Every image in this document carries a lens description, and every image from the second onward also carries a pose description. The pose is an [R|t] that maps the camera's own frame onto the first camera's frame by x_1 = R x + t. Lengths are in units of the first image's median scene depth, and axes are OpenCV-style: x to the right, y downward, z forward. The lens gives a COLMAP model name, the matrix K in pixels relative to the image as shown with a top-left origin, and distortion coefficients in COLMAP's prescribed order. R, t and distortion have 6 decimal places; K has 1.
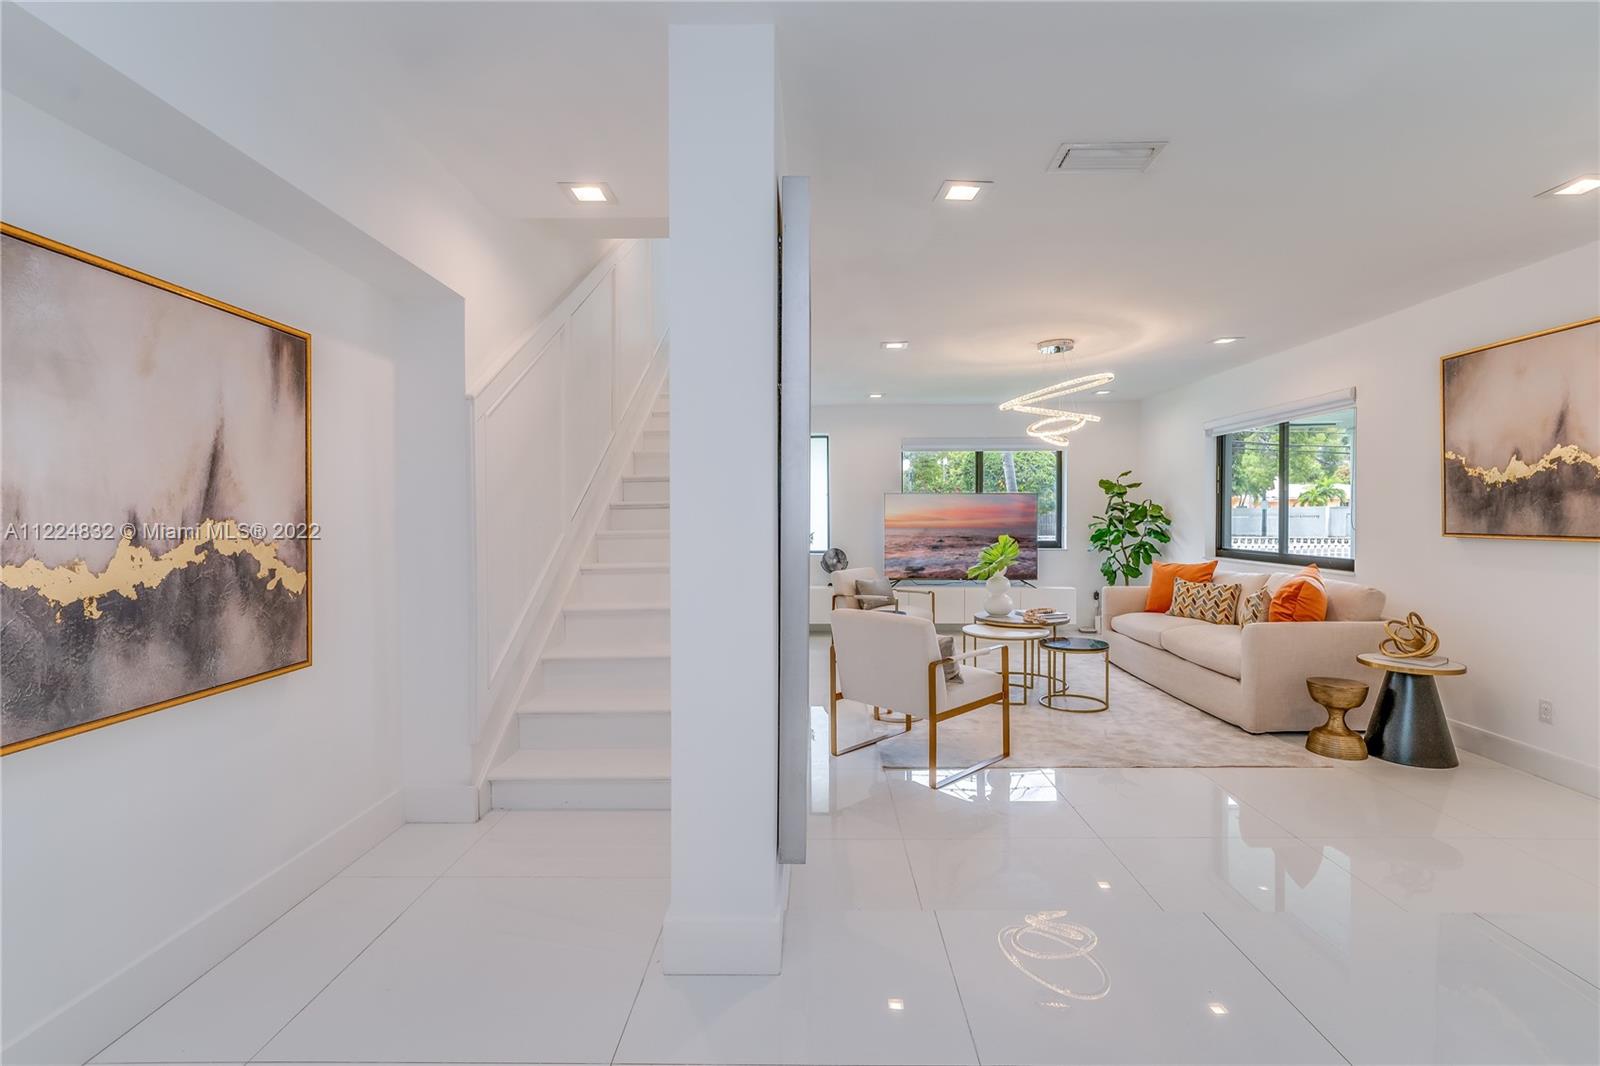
lens RADIAL K [[719.1, 0, 800.1], [0, 719.1, 528.9], [0, 0, 1]] dist [-0.007623, 0.003826]
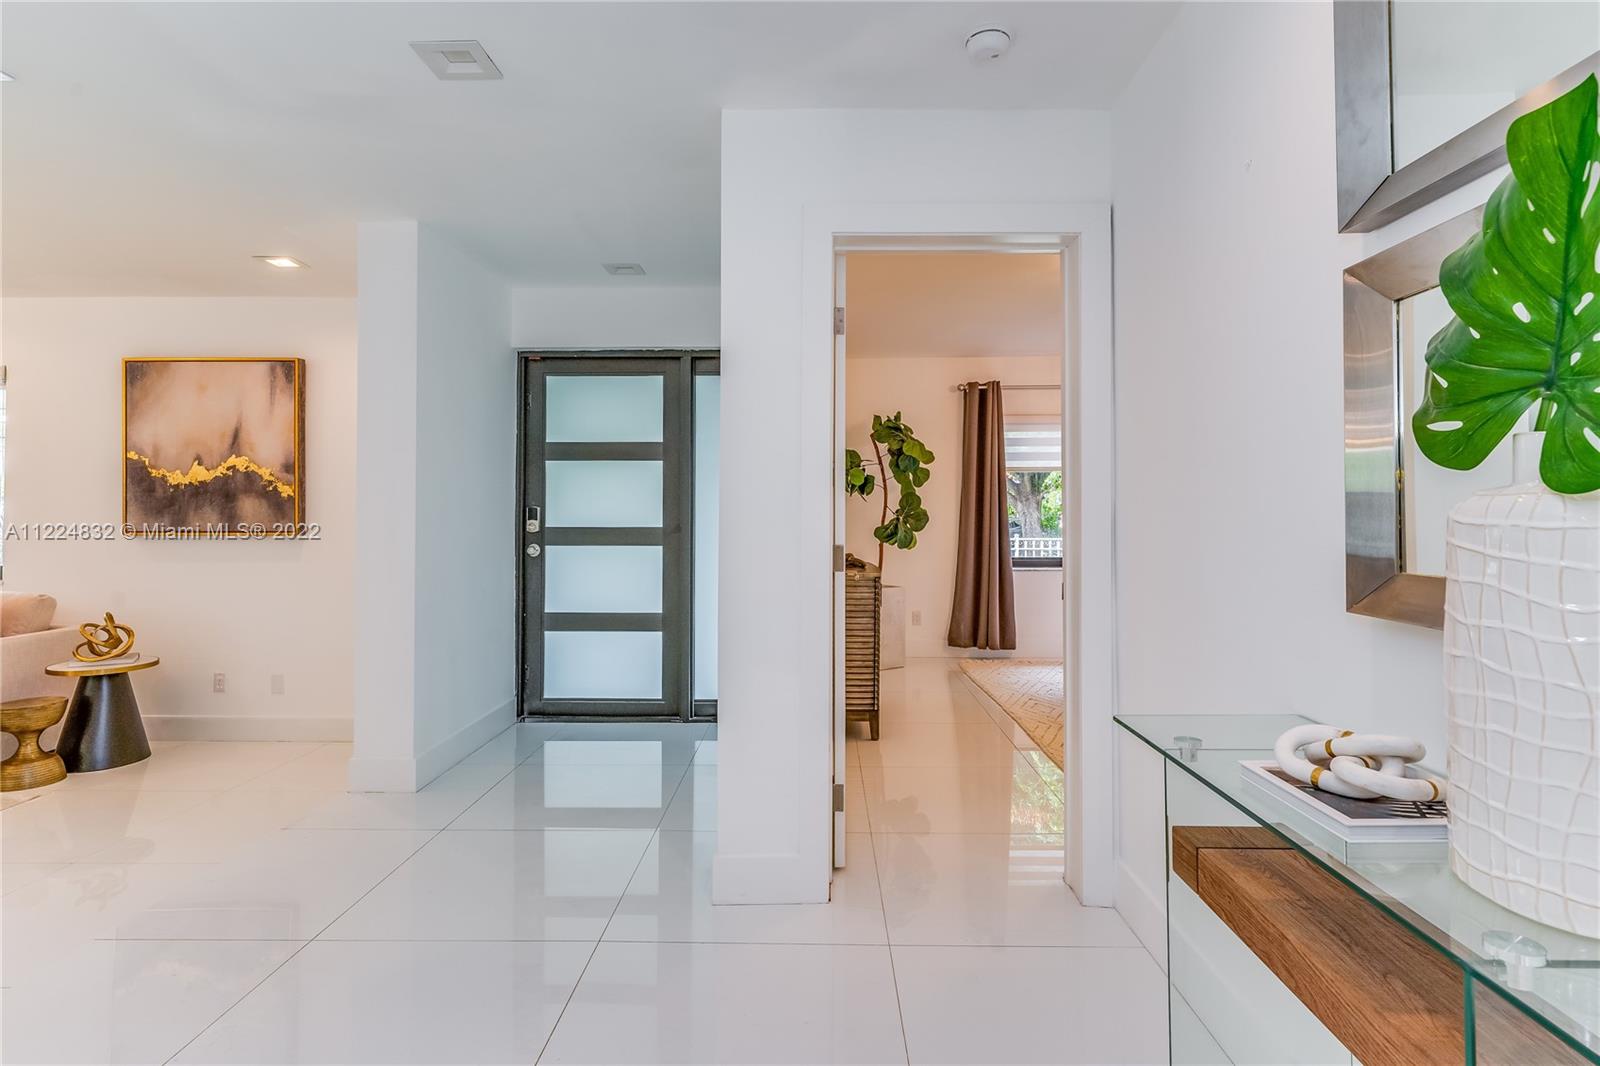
lens RADIAL K [[835.7, 0, 794.4], [0, 835.7, 497.1], [0, 0, 1]] dist [0.018940, 0.000241]
pose [[0.015550, 0.020721, 0.999664, -0.281447], [0.018522, 0.999608, -0.021008, -0.000030], [-0.999708, 0.018843, 0.015160, 0.034649]]
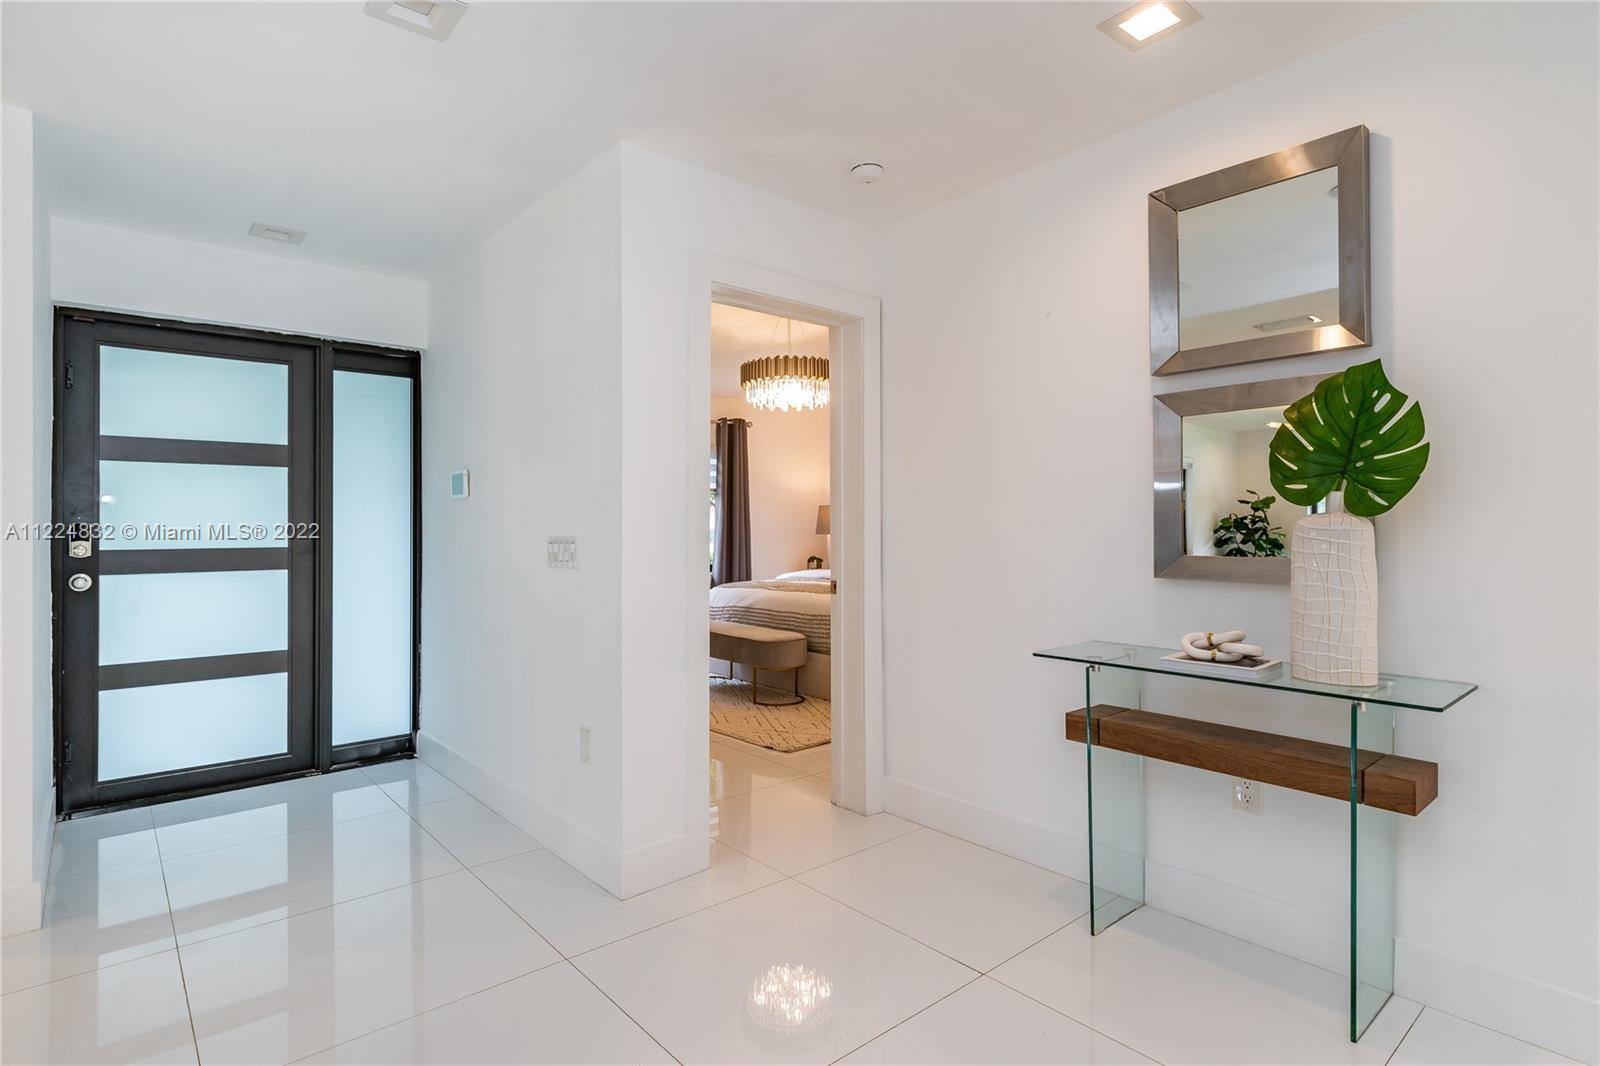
lens RADIAL K [[811.6, 0, 803.9], [0, 811.6, 526.3], [0, 0, 1]] dist [0.003335, -0.000990]
pose [[-0.664946, 0.006849, 0.746860, -0.224265], [0.020486, 0.999749, 0.009071, -0.006920], [-0.746611, 0.021332, -0.664919, 0.417815]]
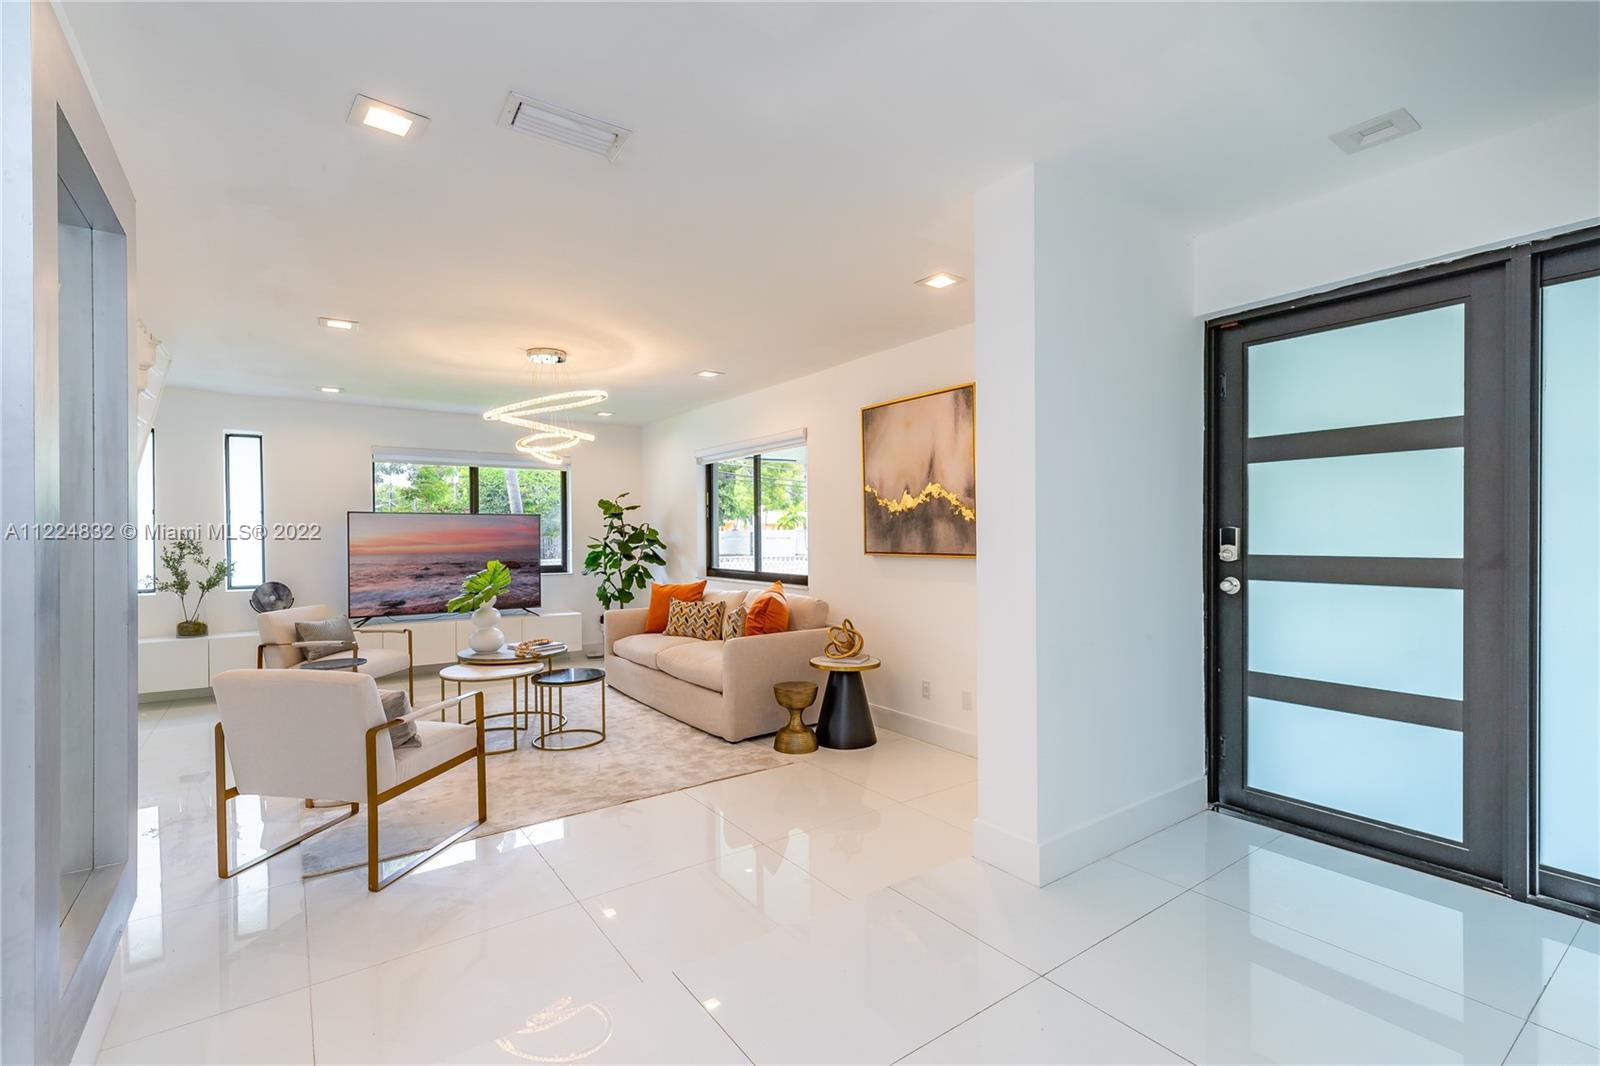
lens RADIAL K [[719.1, 0, 789.5], [0, 719.1, 542.2], [0, 0, 1]] dist [-0.007623, 0.003826]
pose [[0.810763, -0.006350, 0.585340, 0.076727], [0.014019, 0.999865, -0.008570, -0.002239], [-0.585207, 0.015154, 0.810743, 0.081392]]
